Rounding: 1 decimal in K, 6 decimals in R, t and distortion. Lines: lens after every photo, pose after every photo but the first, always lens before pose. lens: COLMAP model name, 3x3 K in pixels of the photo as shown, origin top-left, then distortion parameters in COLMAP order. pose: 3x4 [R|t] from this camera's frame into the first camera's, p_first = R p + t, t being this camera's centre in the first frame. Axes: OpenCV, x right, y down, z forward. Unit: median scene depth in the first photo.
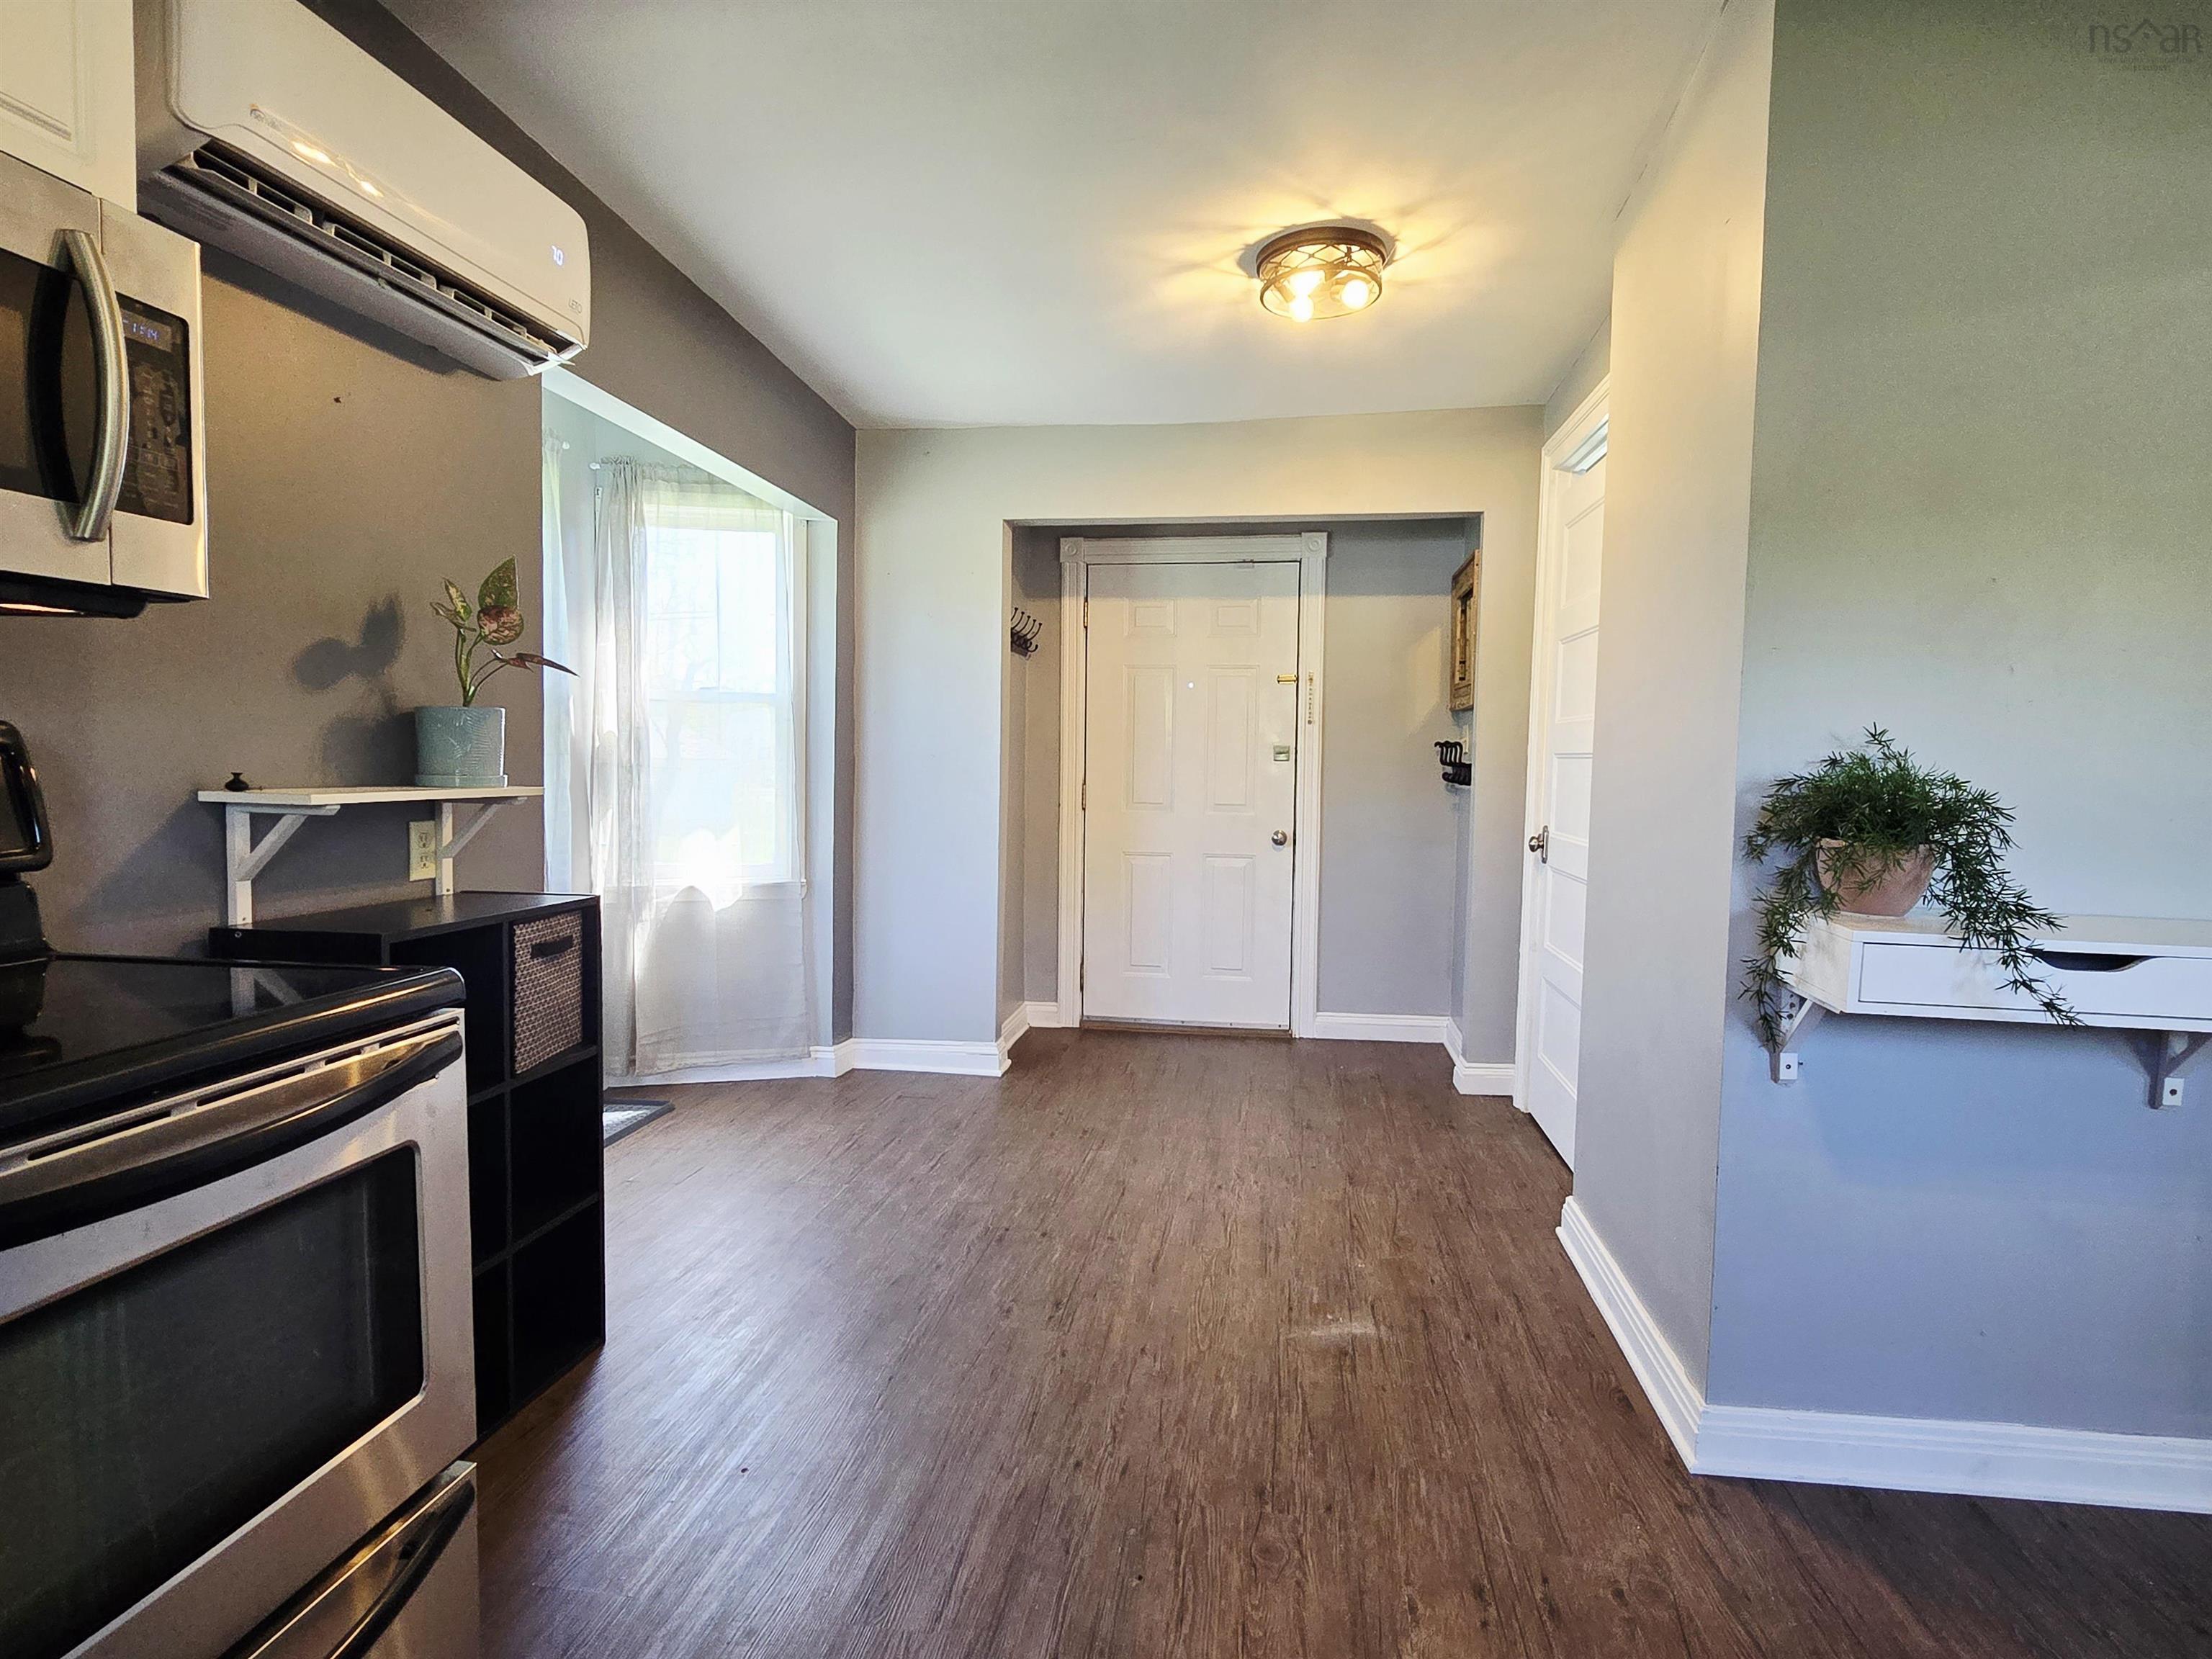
lens RADIAL K [[1266.8, 0, 1118.6], [0, 1266.8, 837.8], [0, 0, 1]] dist [0.004607, -0.000523]
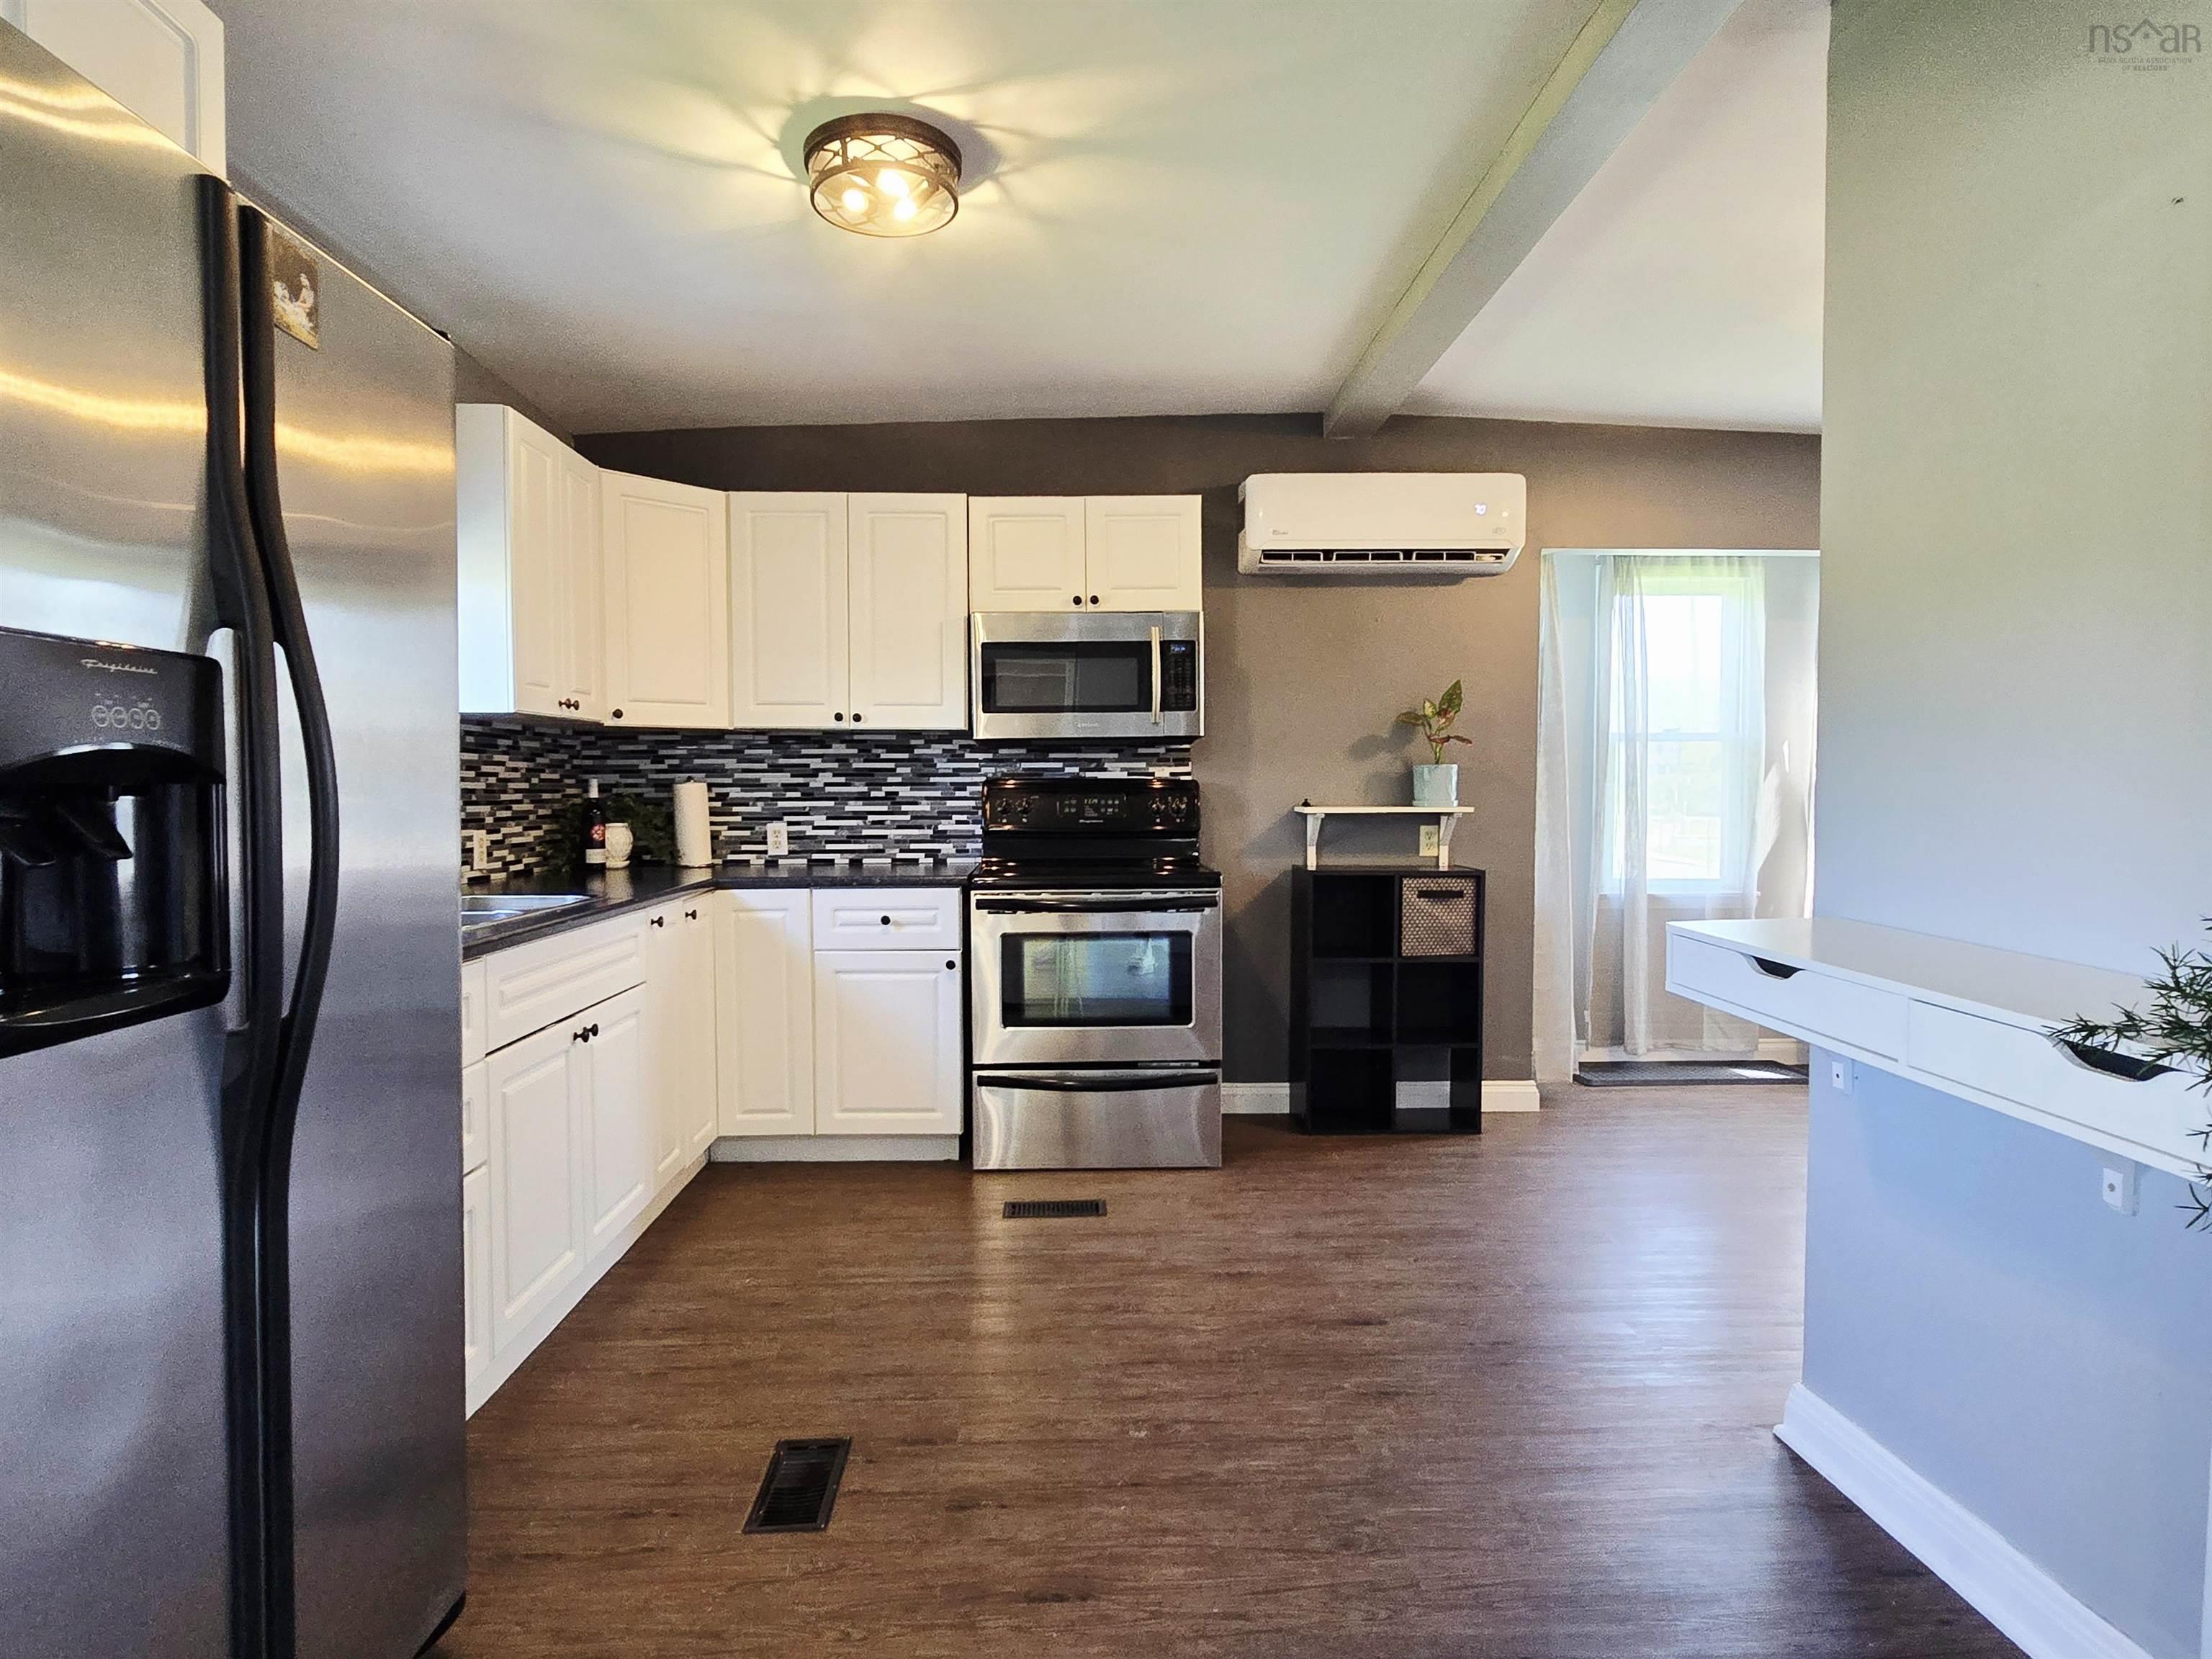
lens RADIAL K [[1266.8, 0, 1118.6], [0, 1266.8, 837.8], [0, 0, 1]] dist [0.004607, -0.000523]
pose [[0.199576, 0.027613, -0.979493, 1.419979], [-0.057540, 0.998208, 0.016417, 0.001117], [0.978191, 0.053084, 0.200807, 0.198112]]
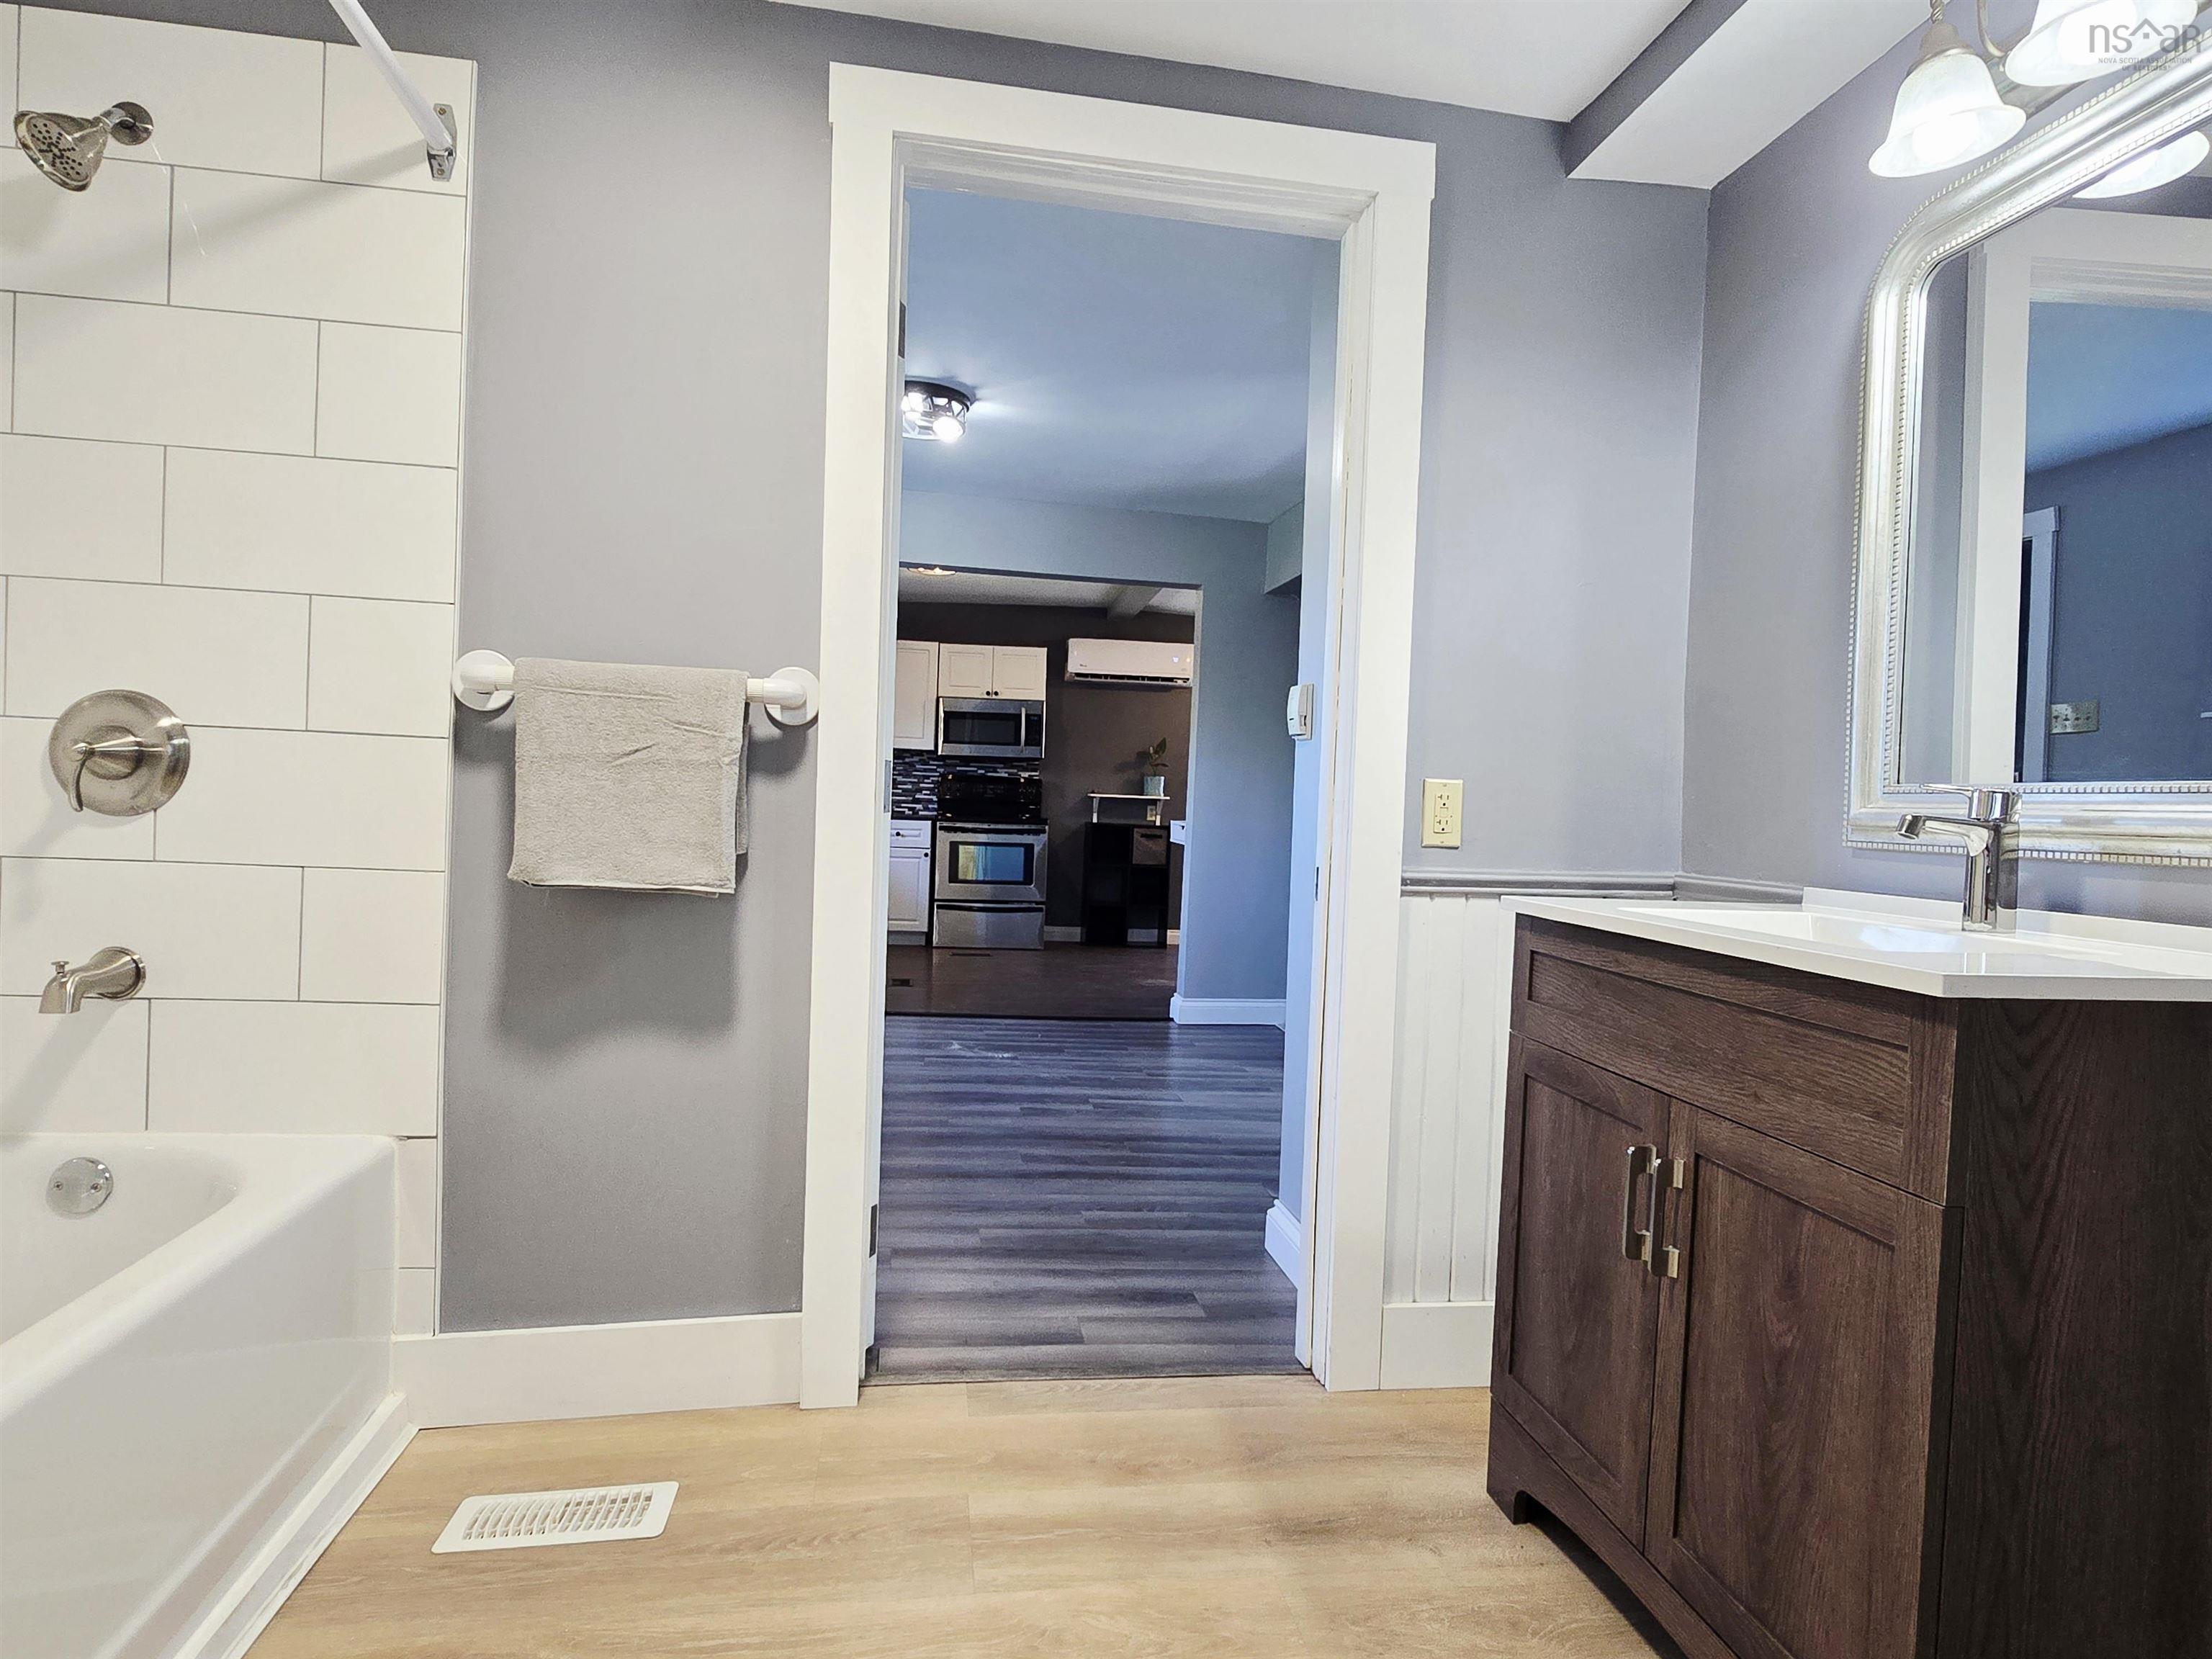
lens RADIAL K [[1266.8, 0, 1118.6], [0, 1266.8, 837.8], [0, 0, 1]] dist [0.004607, -0.000523]
pose [[0.288747, 0.025355, -0.957070, 3.781481], [-0.096370, 0.995342, -0.002705, 0.127611], [0.952543, 0.093014, 0.289845, -0.279013]]
